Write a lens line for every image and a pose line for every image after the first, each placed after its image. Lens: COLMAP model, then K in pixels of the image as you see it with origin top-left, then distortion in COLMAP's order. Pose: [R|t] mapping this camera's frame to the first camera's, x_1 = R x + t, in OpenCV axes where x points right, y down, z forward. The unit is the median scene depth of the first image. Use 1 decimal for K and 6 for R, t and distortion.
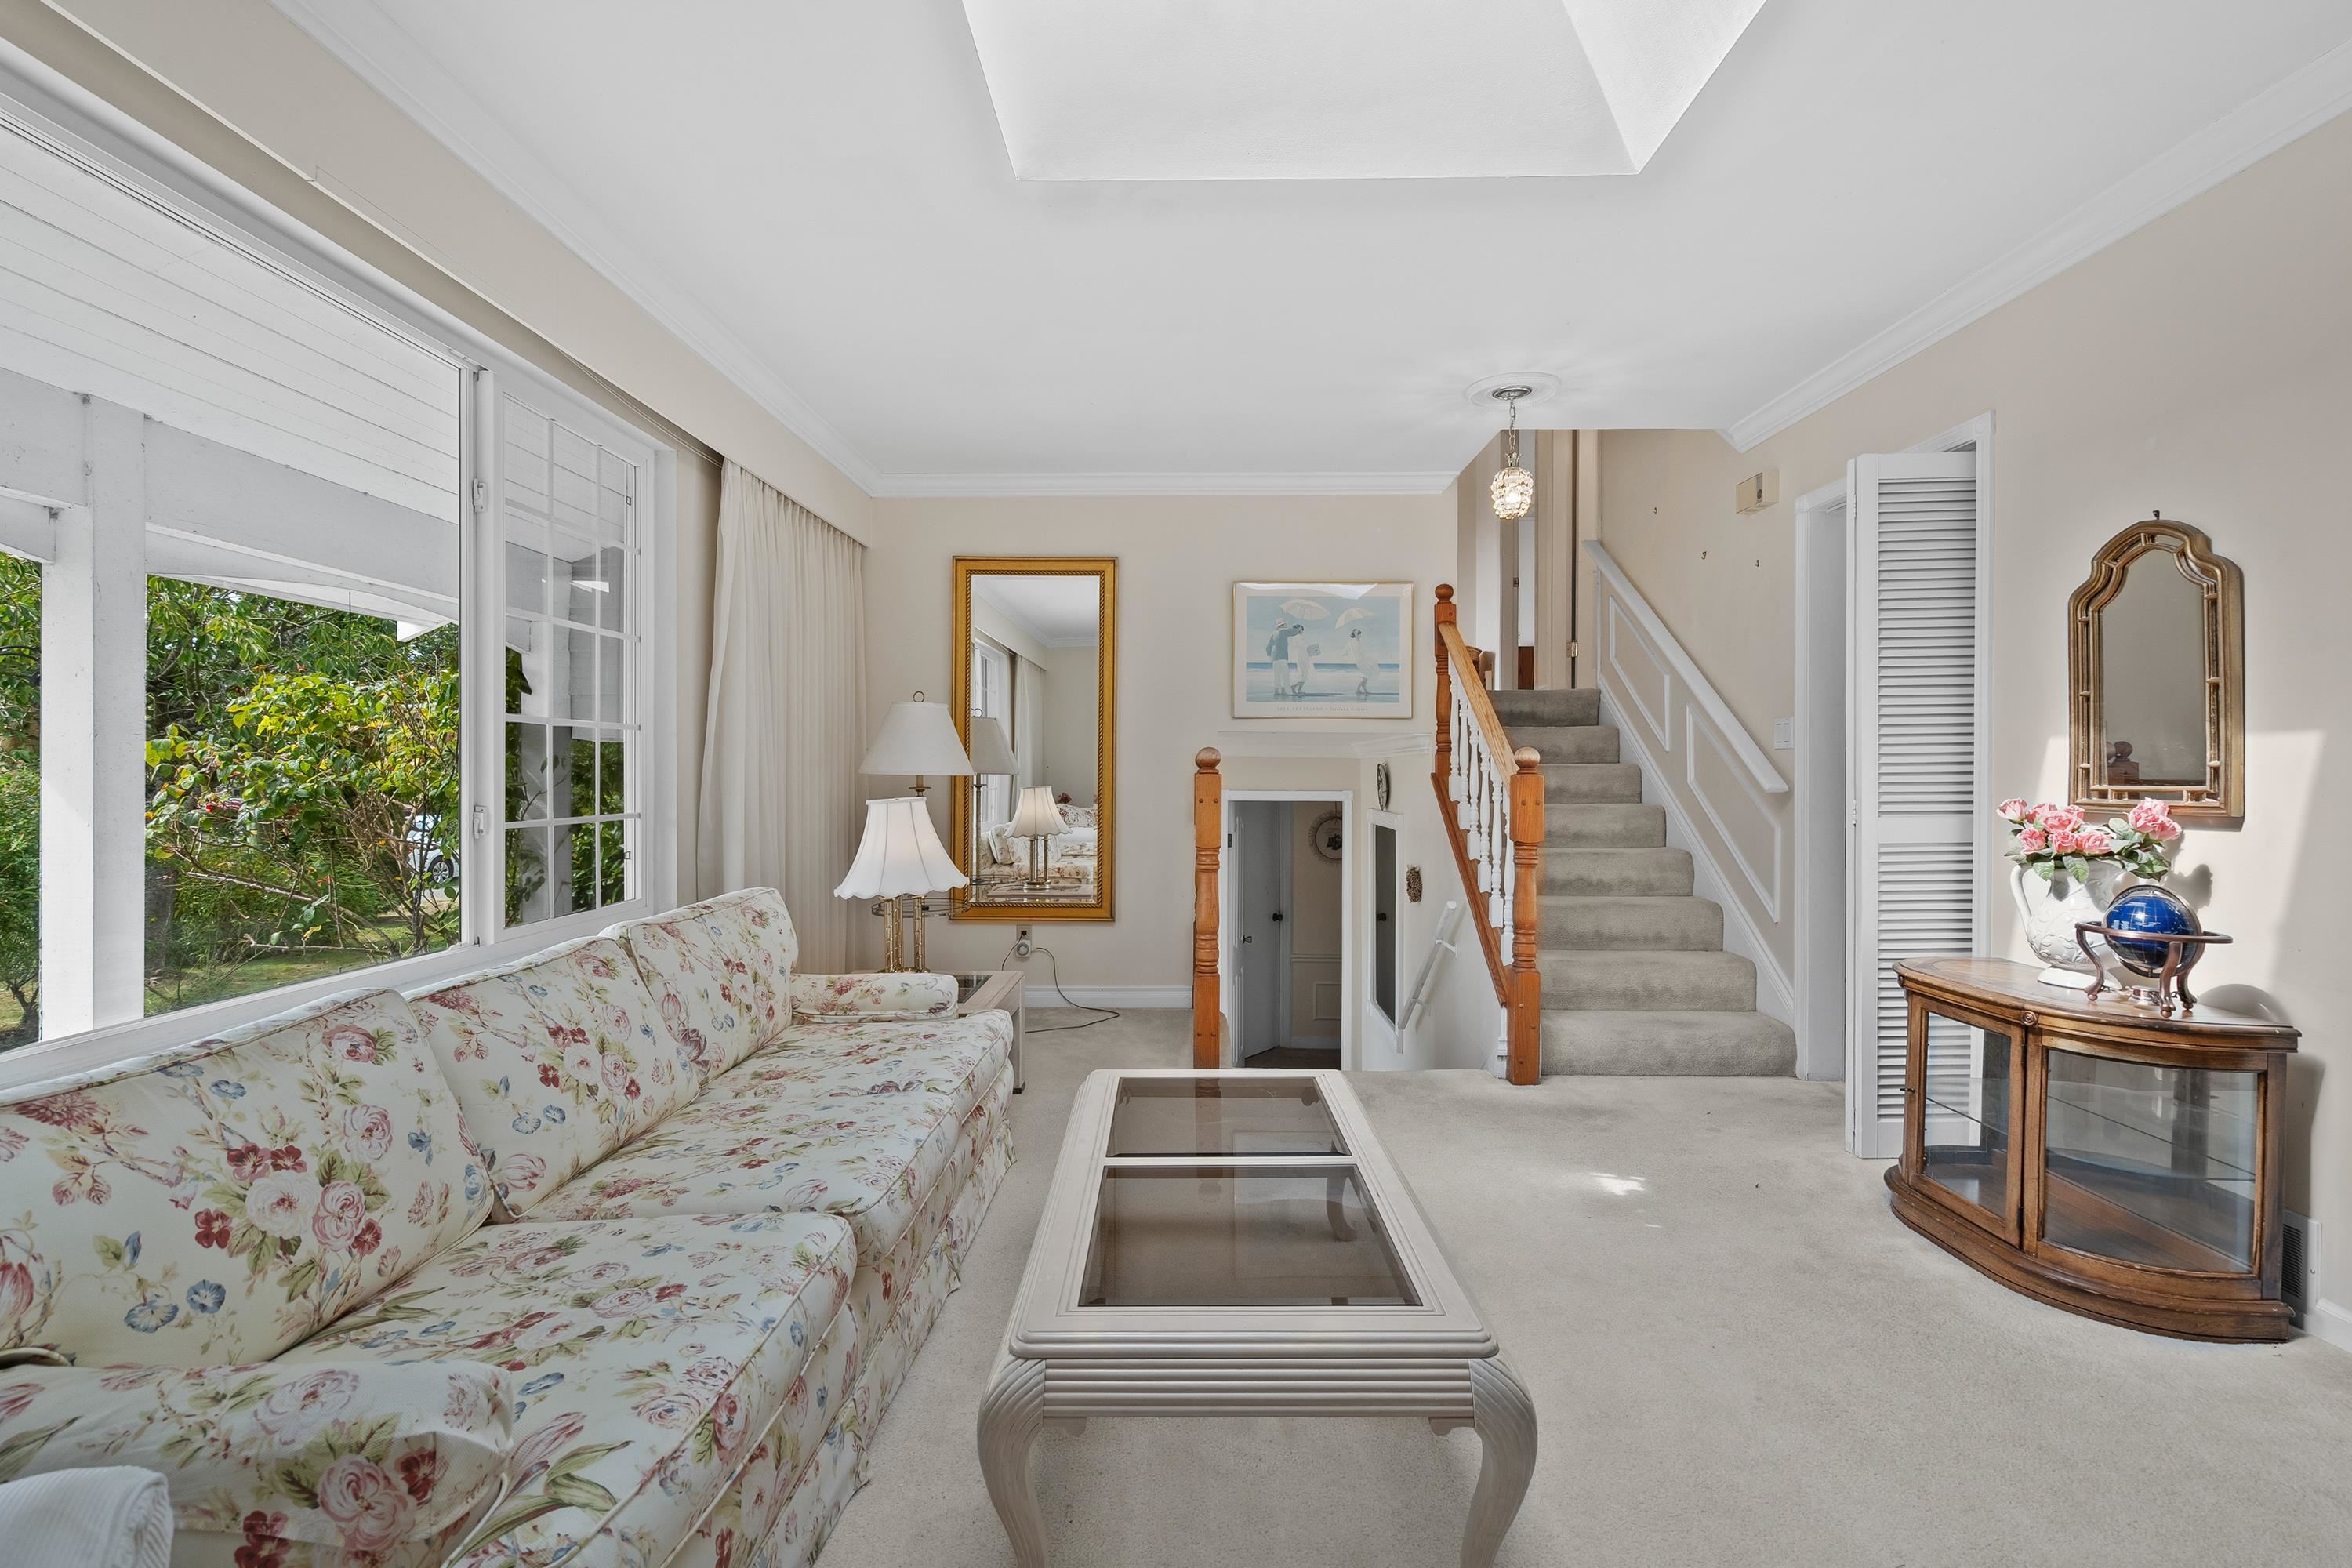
lens RADIAL K [[1111.5, 0, 1176.0], [0, 1111.5, 784.0], [0, 0, 1]] dist [-0.011088, 0.000009]
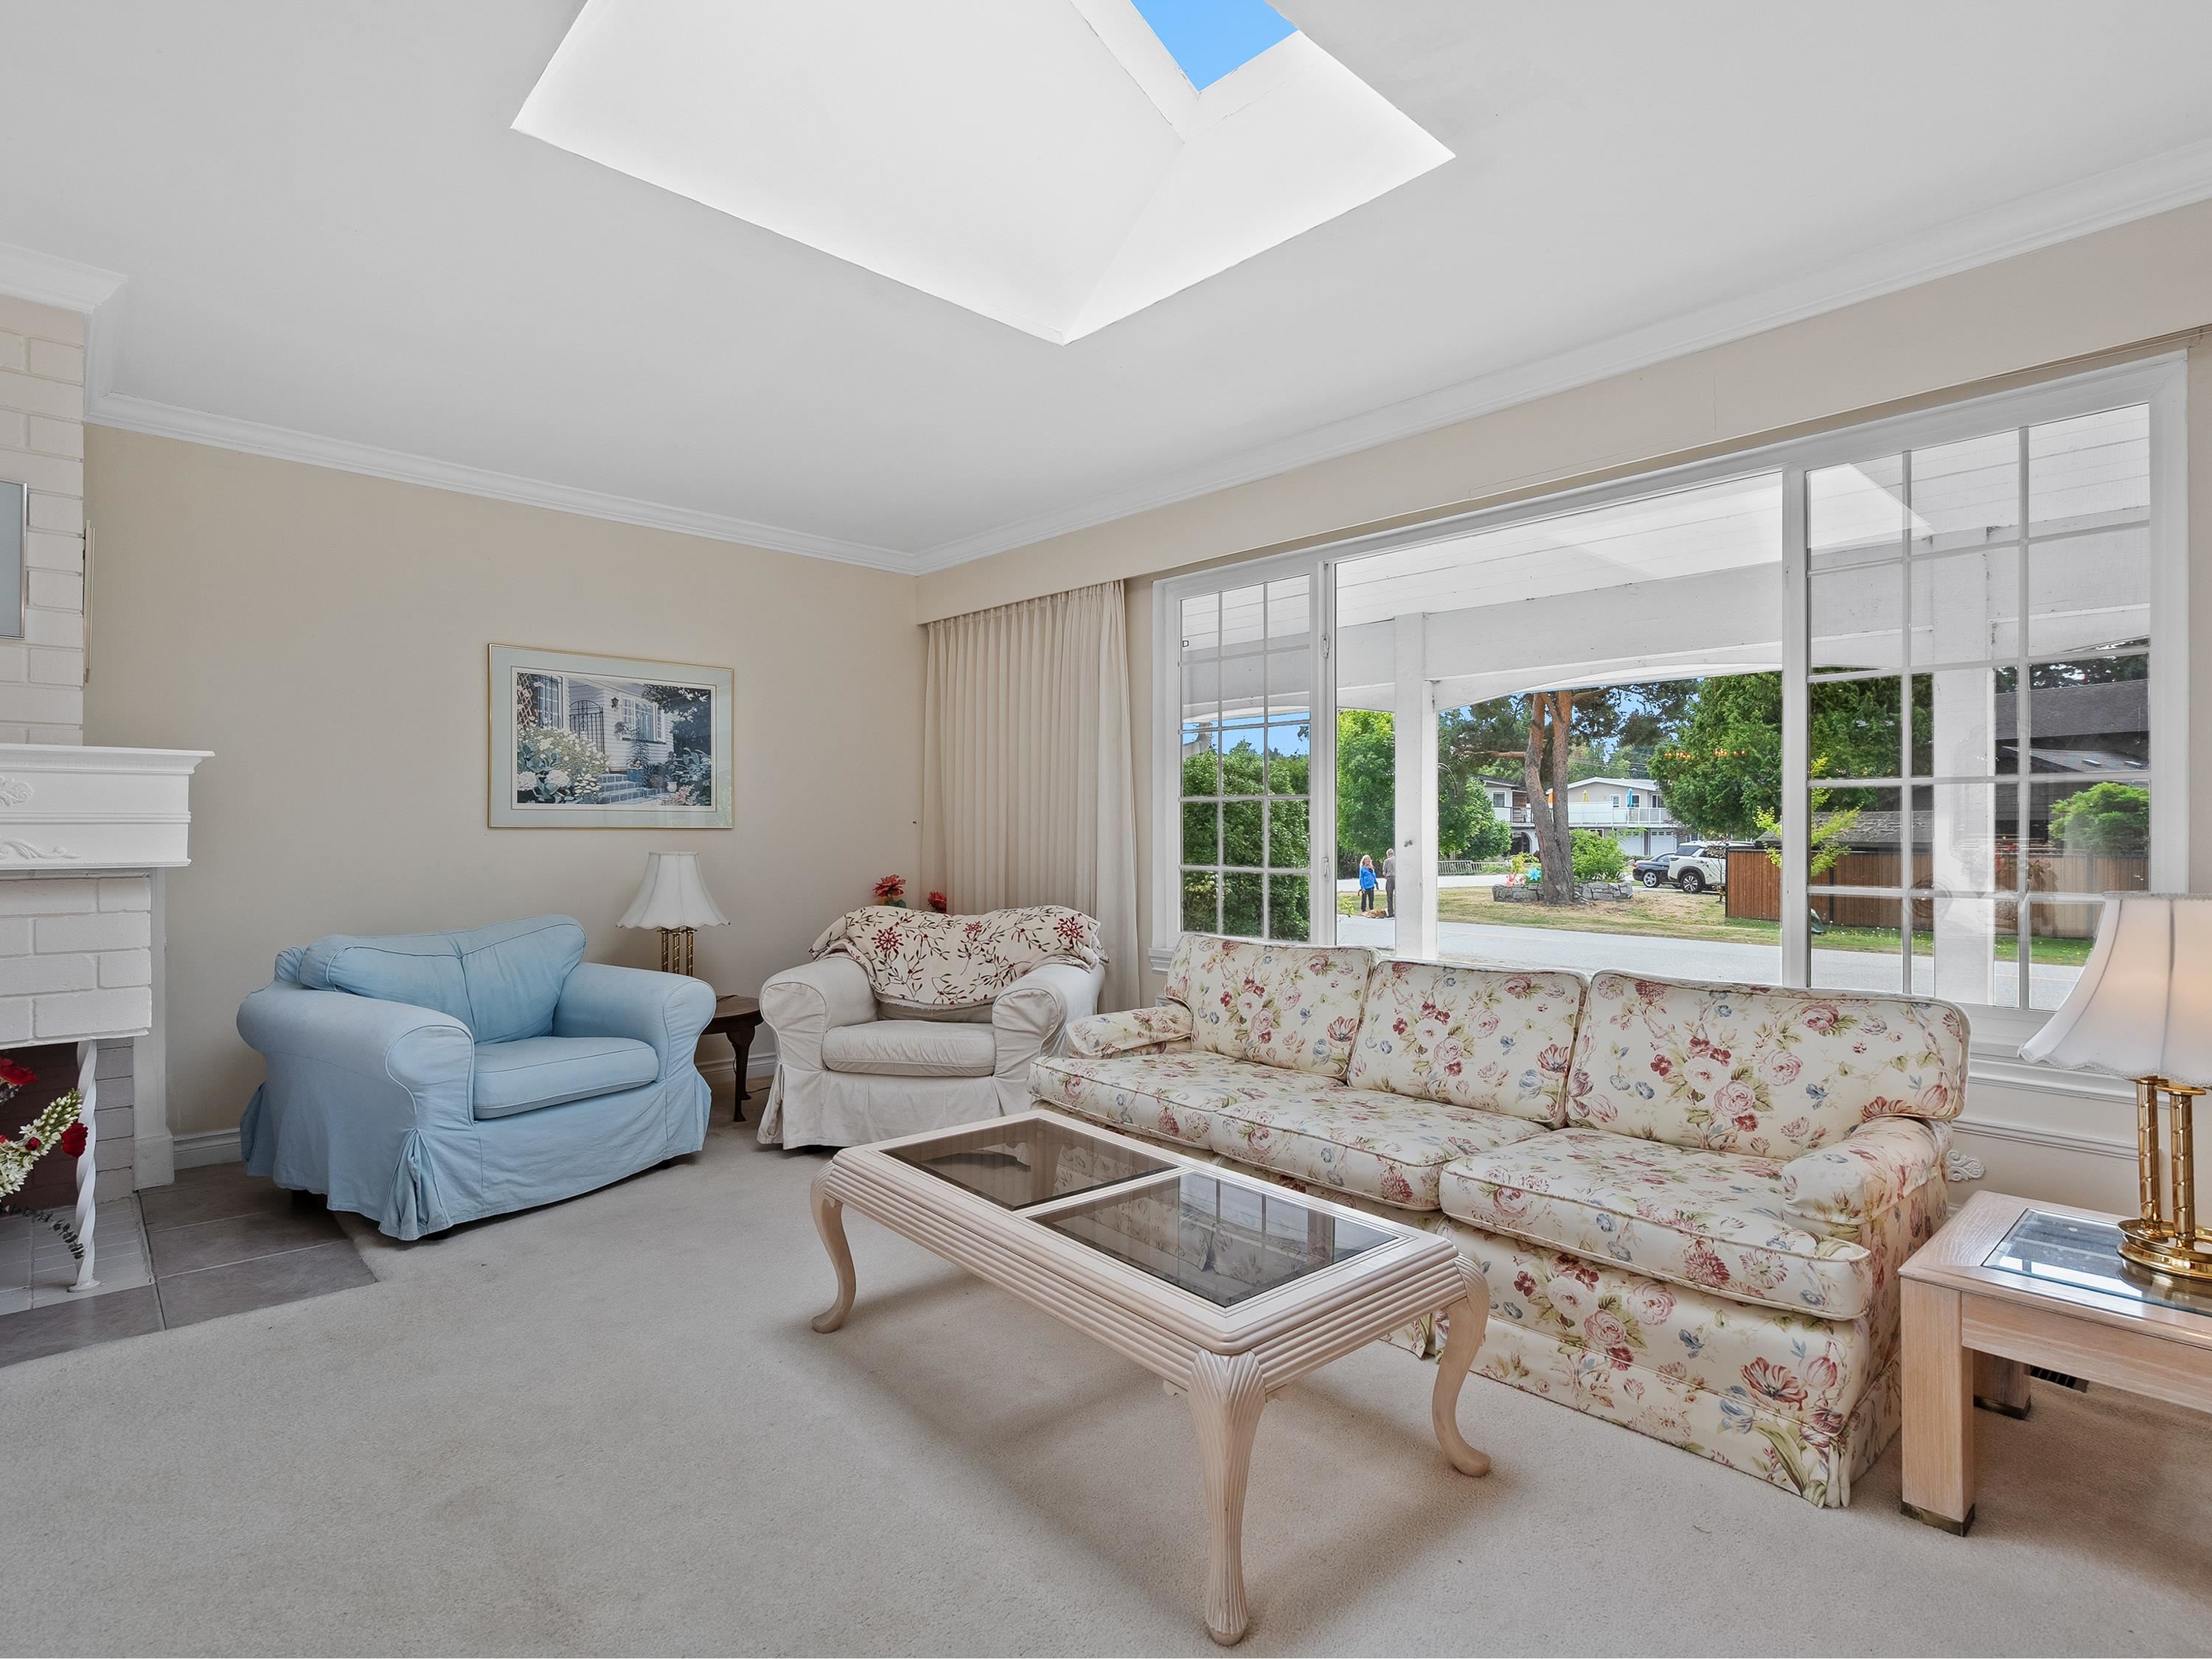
lens RADIAL K [[1081.4, 0, 1106.0], [0, 1081.4, 829.5], [0, 0, 1]] dist [0.000406, 0.000279]
pose [[-0.724508, 0.003452, -0.689258, 1.149673], [-0.003691, 0.999954, 0.008887, -0.044835], [0.689257, 0.008983, -0.724462, 1.582981]]
